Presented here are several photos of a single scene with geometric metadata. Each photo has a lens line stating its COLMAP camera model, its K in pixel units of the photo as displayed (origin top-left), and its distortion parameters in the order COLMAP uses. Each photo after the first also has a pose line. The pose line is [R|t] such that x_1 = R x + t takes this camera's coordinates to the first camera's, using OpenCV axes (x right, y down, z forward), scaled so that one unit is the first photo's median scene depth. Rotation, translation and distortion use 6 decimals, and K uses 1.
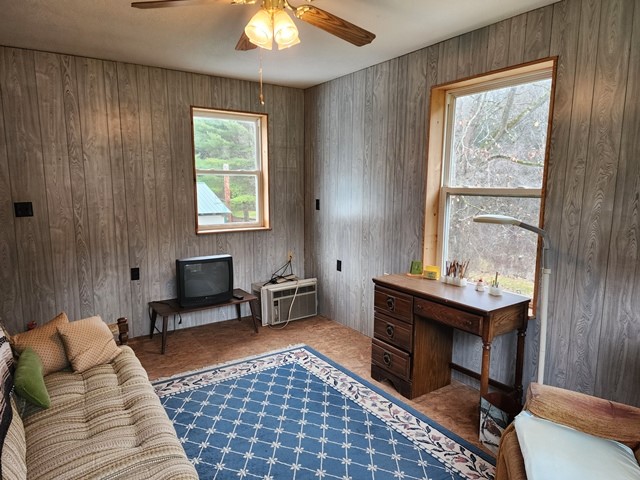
lens RADIAL K [[414.9, 0, 317.7], [0, 414.9, 238.5], [0, 0, 1]] dist [0.102234, -0.086912]
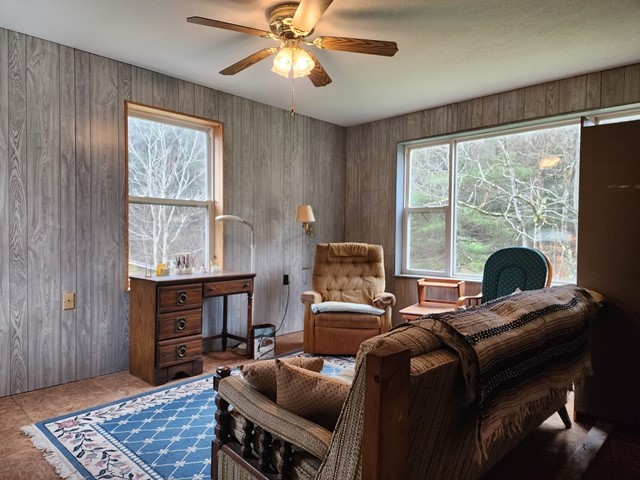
lens RADIAL K [[414.9, 0, 317.7], [0, 414.9, 238.5], [0, 0, 1]] dist [0.102234, -0.086912]
pose [[-0.205710, -0.027980, 0.978213, -0.862365], [0.117145, 0.991700, 0.053000, -0.013271], [-0.971576, 0.125496, -0.200724, 0.764836]]
